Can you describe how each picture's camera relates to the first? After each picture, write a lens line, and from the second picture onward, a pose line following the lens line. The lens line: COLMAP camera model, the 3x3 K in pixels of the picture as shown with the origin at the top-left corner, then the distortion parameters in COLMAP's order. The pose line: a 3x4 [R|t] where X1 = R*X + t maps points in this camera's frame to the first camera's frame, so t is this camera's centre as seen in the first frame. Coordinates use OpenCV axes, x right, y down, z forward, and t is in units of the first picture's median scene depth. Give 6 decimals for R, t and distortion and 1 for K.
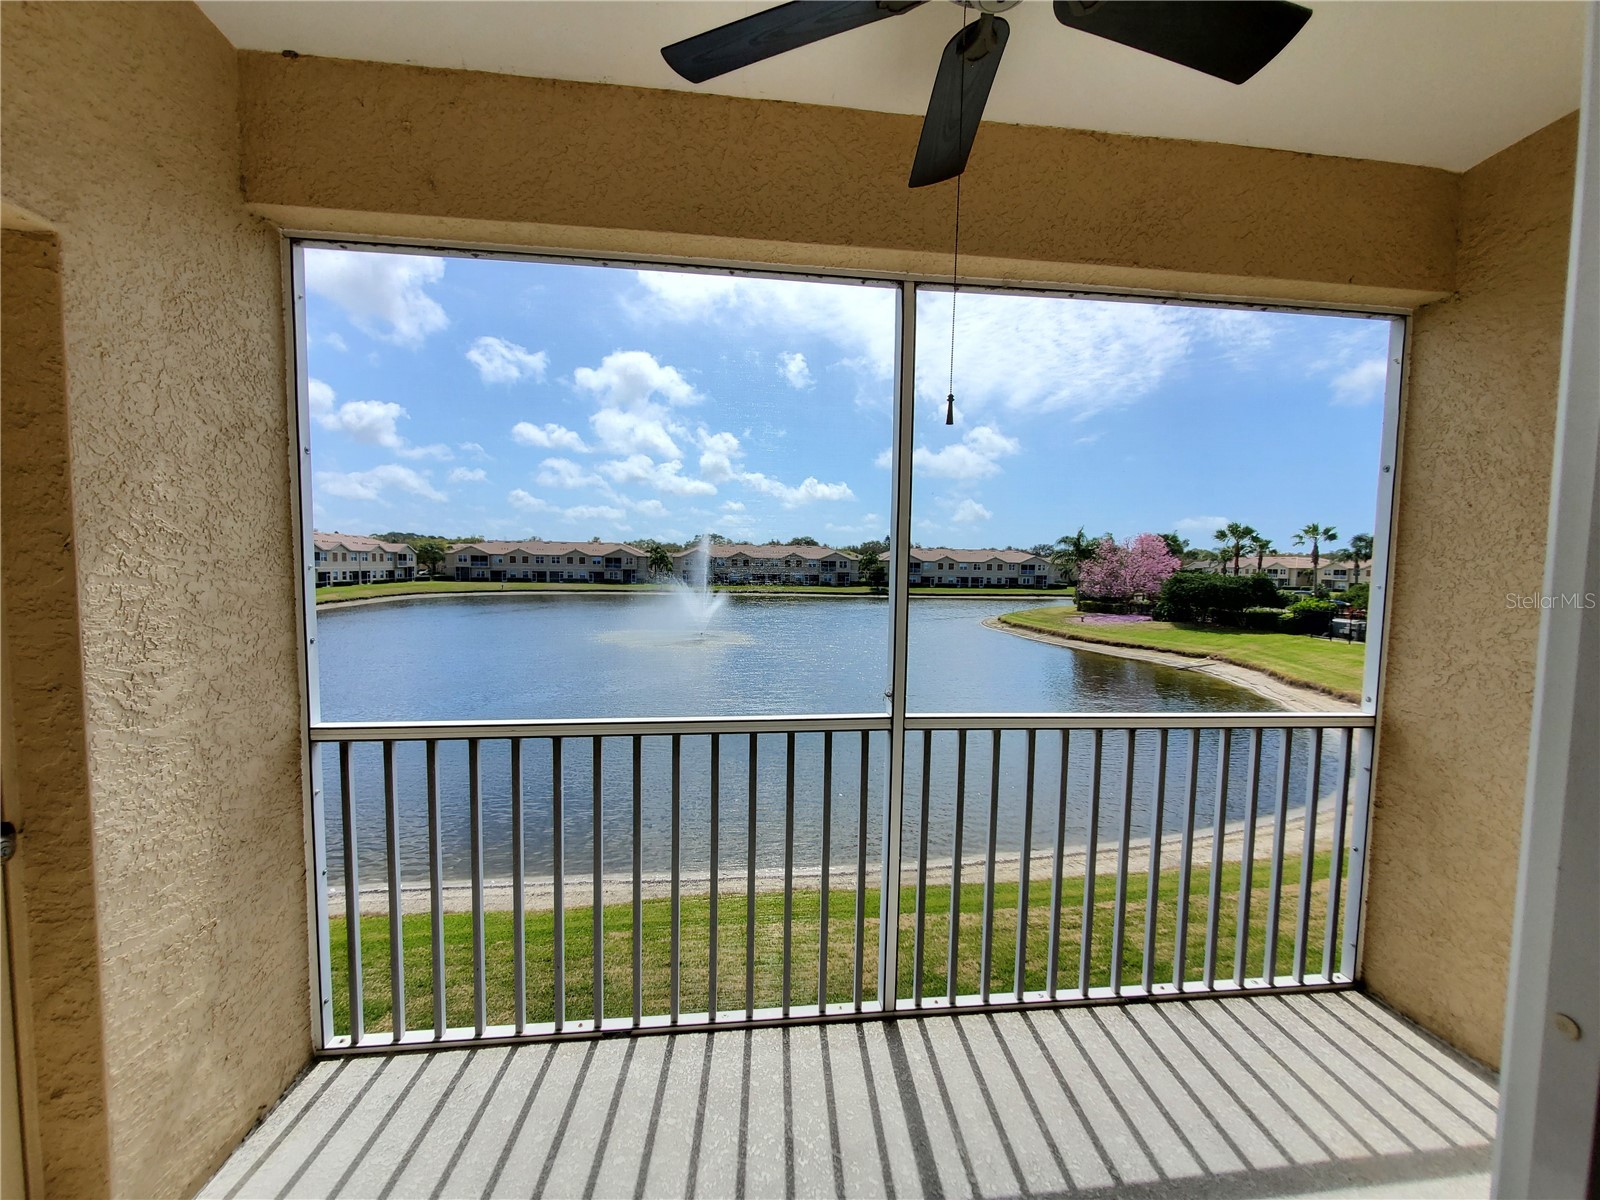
lens RADIAL K [[617.3, 0, 800.0], [0, 617.3, 600.0], [0, 0, 1]] dist [-0.005346, 0.000038]
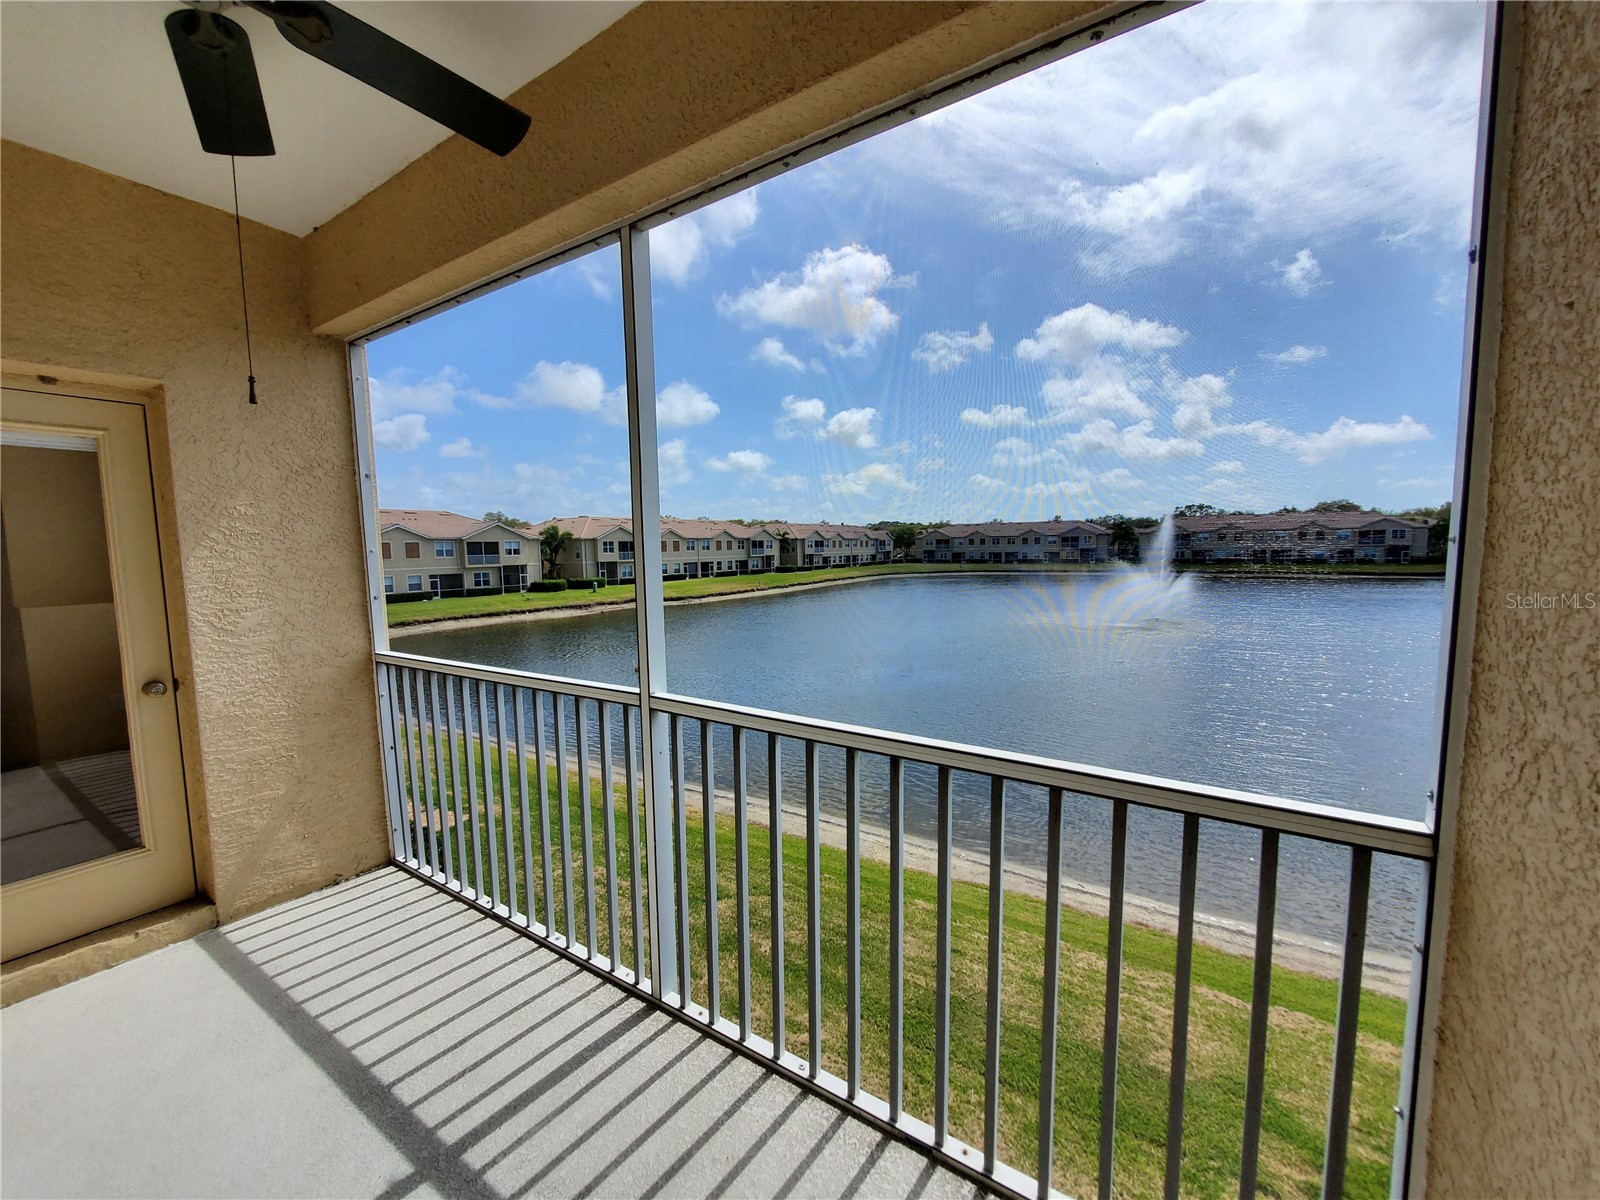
lens RADIAL K [[632.9, 0, 800.0], [0, 632.9, 600.0], [0, 0, 1]] dist [0.007949, 0.000048]
pose [[0.766080, 0.027463, -0.642159, 1.130275], [-0.008517, 0.999433, 0.032581, 0.010319], [0.642689, -0.019490, 0.765879, 0.478162]]
